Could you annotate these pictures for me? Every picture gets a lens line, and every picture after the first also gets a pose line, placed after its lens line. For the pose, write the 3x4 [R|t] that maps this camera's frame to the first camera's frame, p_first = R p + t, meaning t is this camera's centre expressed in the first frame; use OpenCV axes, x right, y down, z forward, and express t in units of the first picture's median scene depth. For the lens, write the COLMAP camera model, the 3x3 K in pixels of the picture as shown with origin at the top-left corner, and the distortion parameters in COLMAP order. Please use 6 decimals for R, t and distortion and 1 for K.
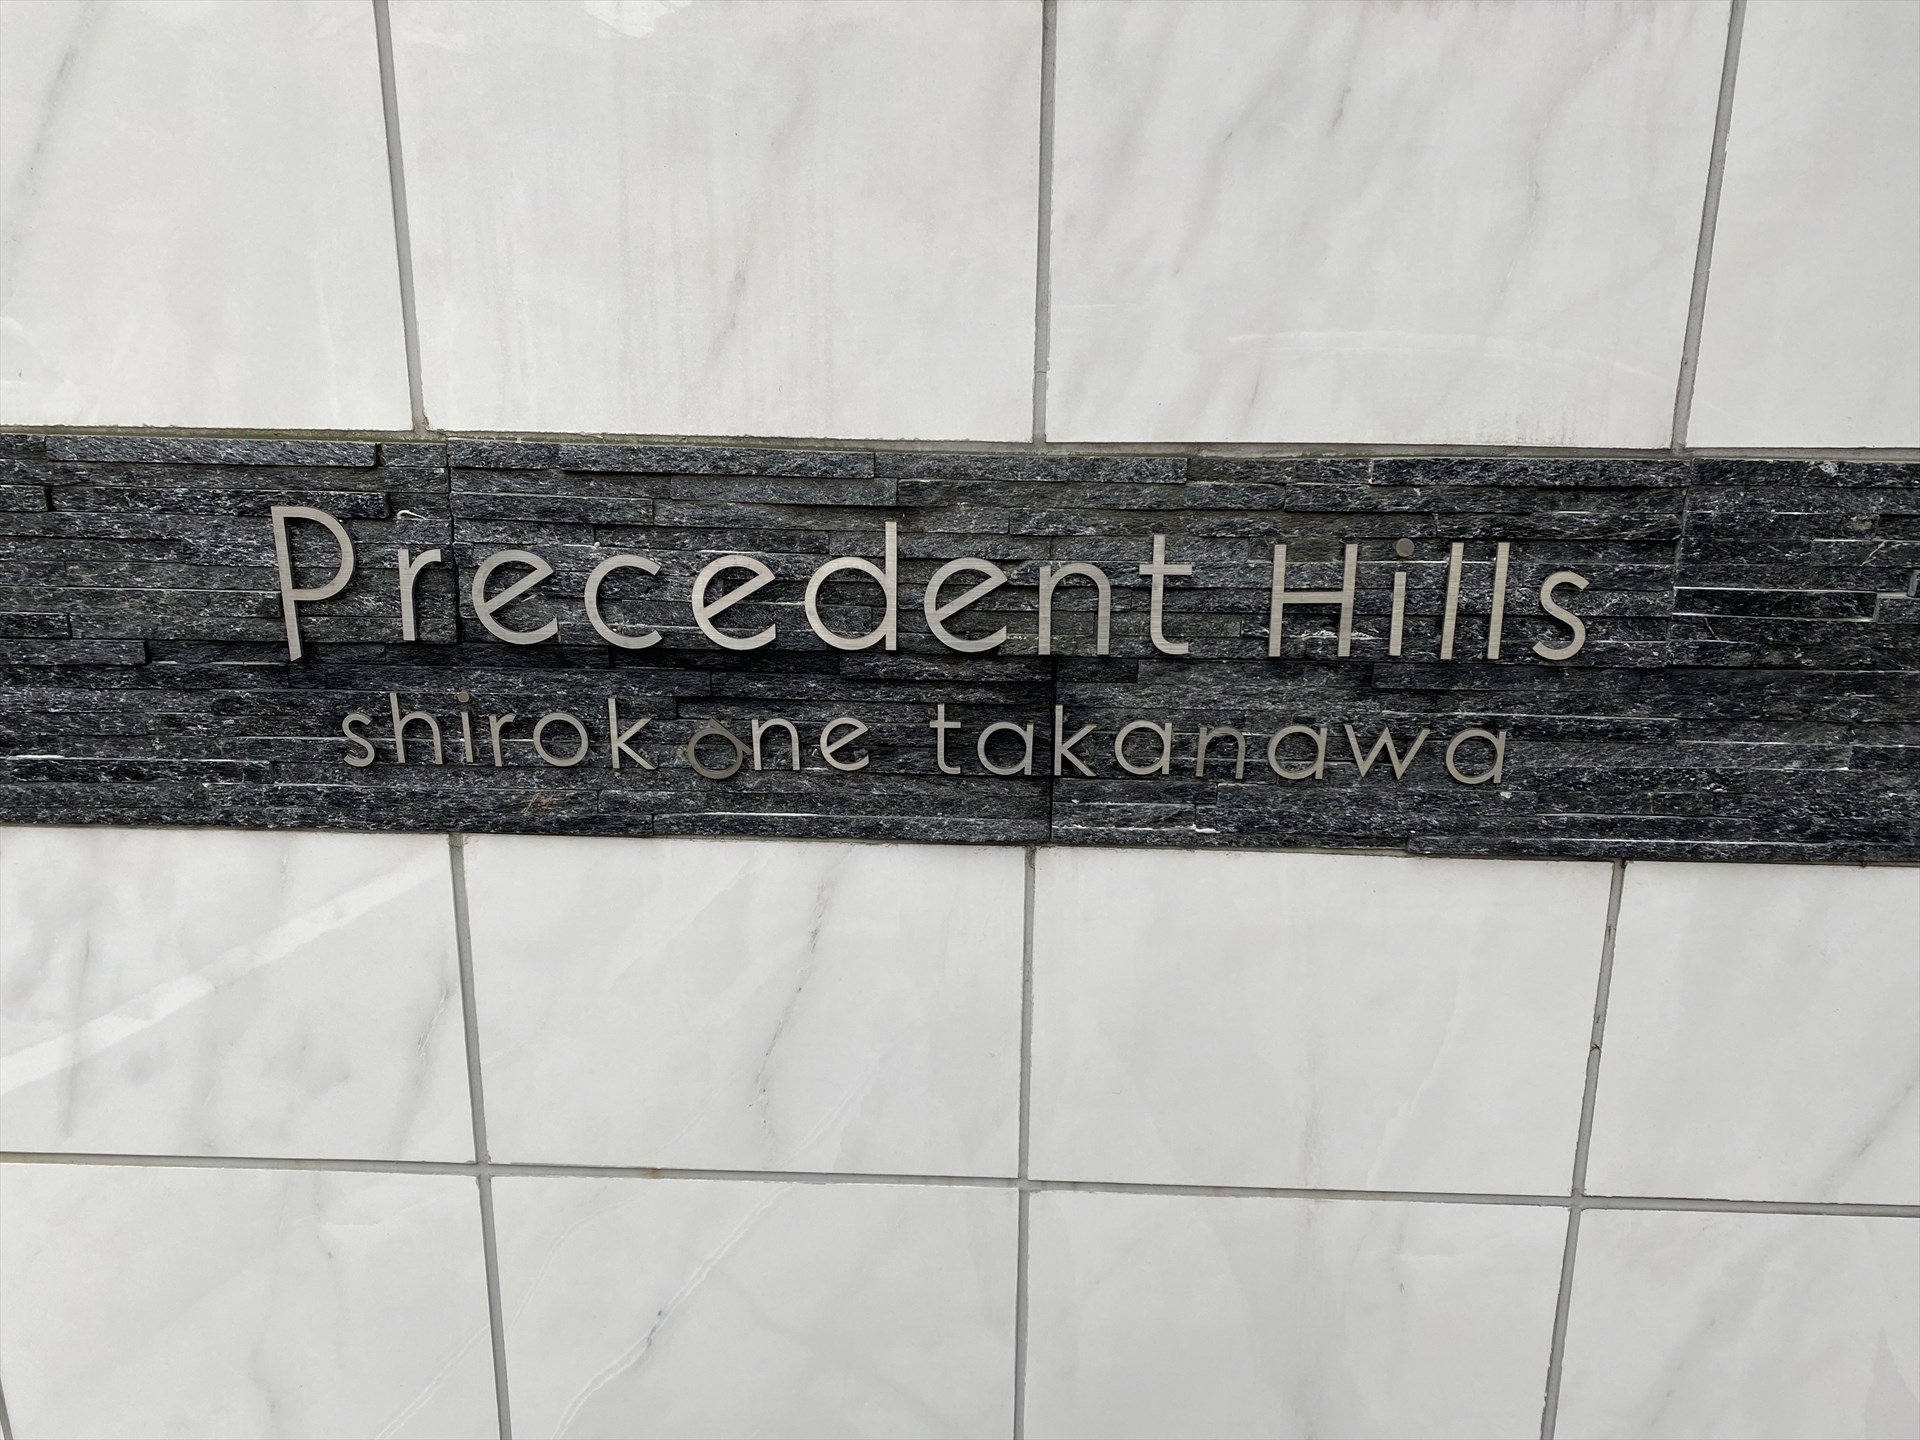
lens RADIAL K [[1471.3, 0, 960.0], [0, 1471.3, 720.0], [0, 0, 1]] dist [0.004036, 0.000335]
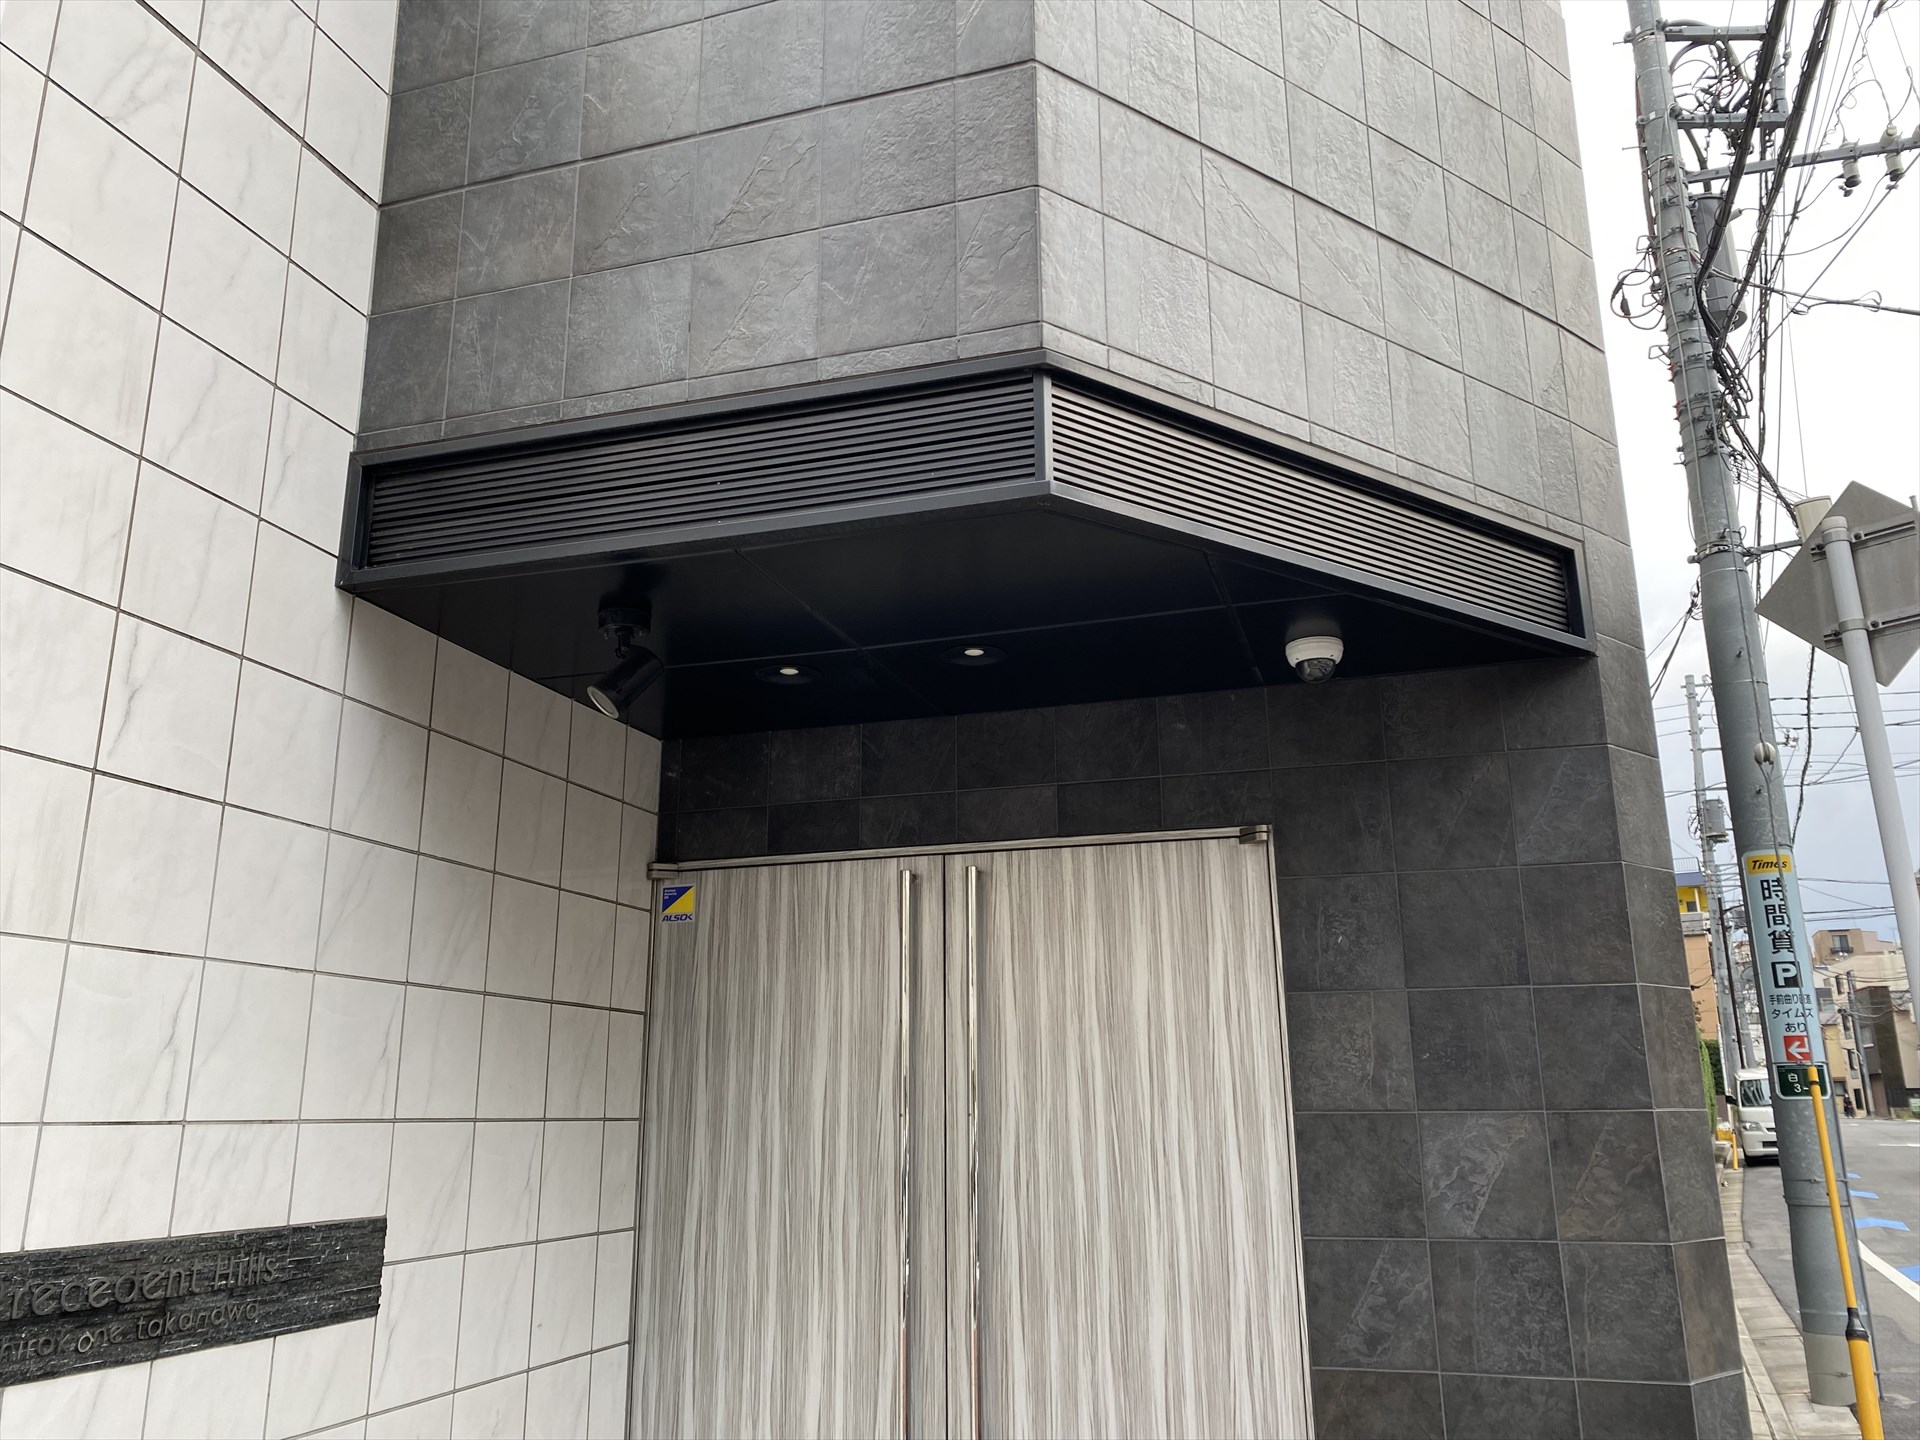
lens RADIAL K [[1477.5, 0, 990.9], [0, 1477.5, 719.9], [0, 0, 1]] dist [0.004149, 0.001725]
pose [[0.238885, 0.242074, 0.940391, -3.257815], [0.262125, 0.916402, -0.302486, 0.290210], [-0.935000, 0.318759, 0.155461, -1.936675]]
